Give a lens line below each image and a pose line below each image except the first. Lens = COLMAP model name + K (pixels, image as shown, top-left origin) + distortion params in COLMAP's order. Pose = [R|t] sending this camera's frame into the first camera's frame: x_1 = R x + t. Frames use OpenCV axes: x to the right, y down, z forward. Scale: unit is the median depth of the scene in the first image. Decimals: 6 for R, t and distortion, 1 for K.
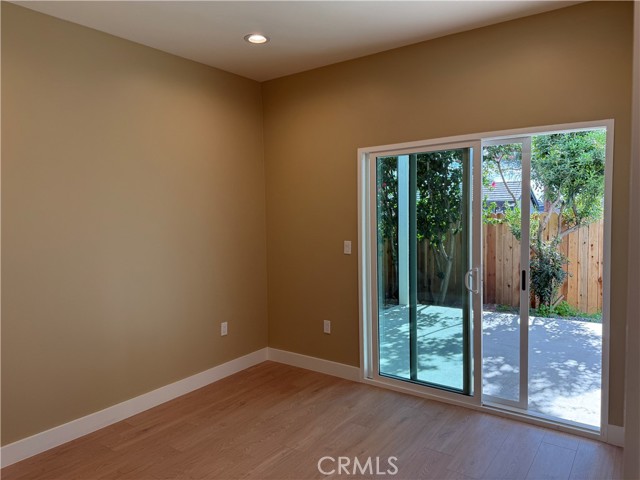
lens RADIAL K [[450.7, 0, 321.3], [0, 450.7, 240.0], [0, 0, 1]] dist [0.031446, -0.042167]
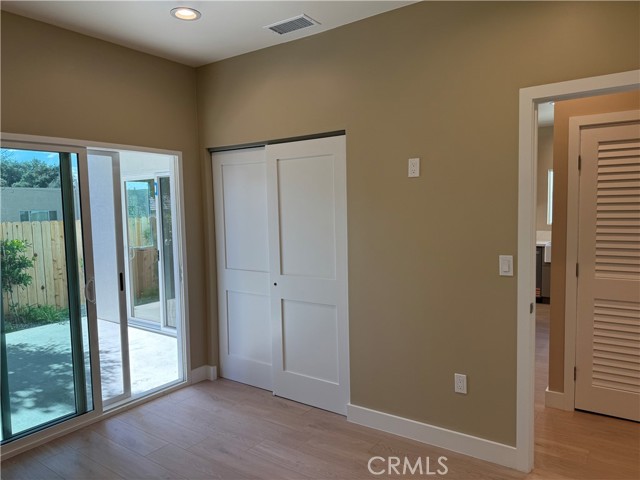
lens RADIAL K [[450.7, 0, 323.4], [0, 450.7, 241.8], [0, 0, 1]] dist [0.031446, -0.042167]
pose [[-0.013467, -0.059344, 0.998147, -0.488068], [0.085096, 0.994548, 0.060279, -0.023972], [-0.996282, 0.085750, -0.008343, 0.381883]]
